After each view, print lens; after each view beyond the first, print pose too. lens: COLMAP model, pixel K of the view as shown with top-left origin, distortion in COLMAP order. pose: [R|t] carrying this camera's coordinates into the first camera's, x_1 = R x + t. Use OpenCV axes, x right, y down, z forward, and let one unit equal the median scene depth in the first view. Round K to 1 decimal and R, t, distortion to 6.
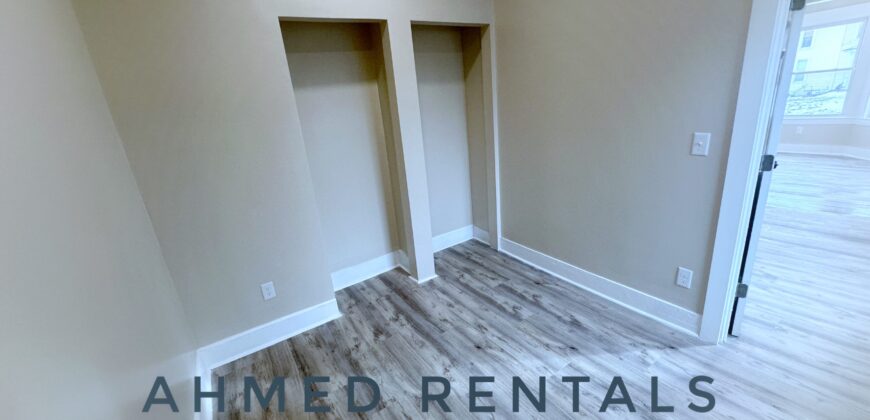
lens RADIAL K [[346.2, 0, 436.9], [0, 346.2, 208.0], [0, 0, 1]] dist [-0.002848, 0.000070]
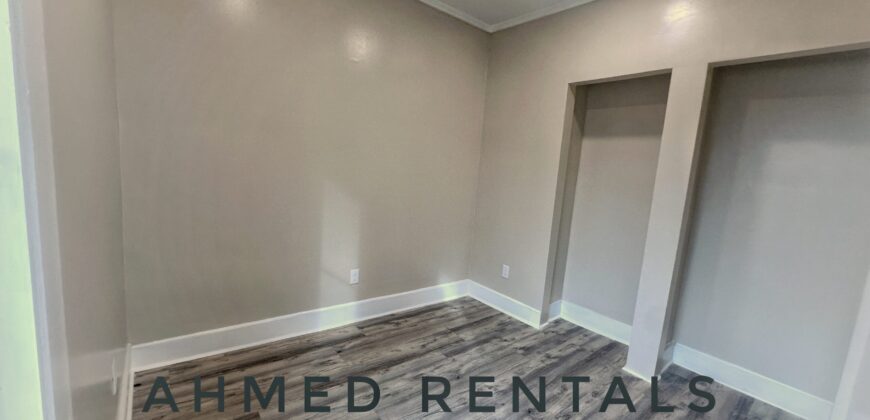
lens RADIAL K [[346.2, 0, 434.7], [0, 346.2, 210.9], [0, 0, 1]] dist [-0.002848, 0.000070]
pose [[0.086940, 0.231814, -0.968867, 0.801343], [-0.380744, 0.906449, 0.182714, -0.132468], [0.920584, 0.353005, 0.167068, 0.415050]]
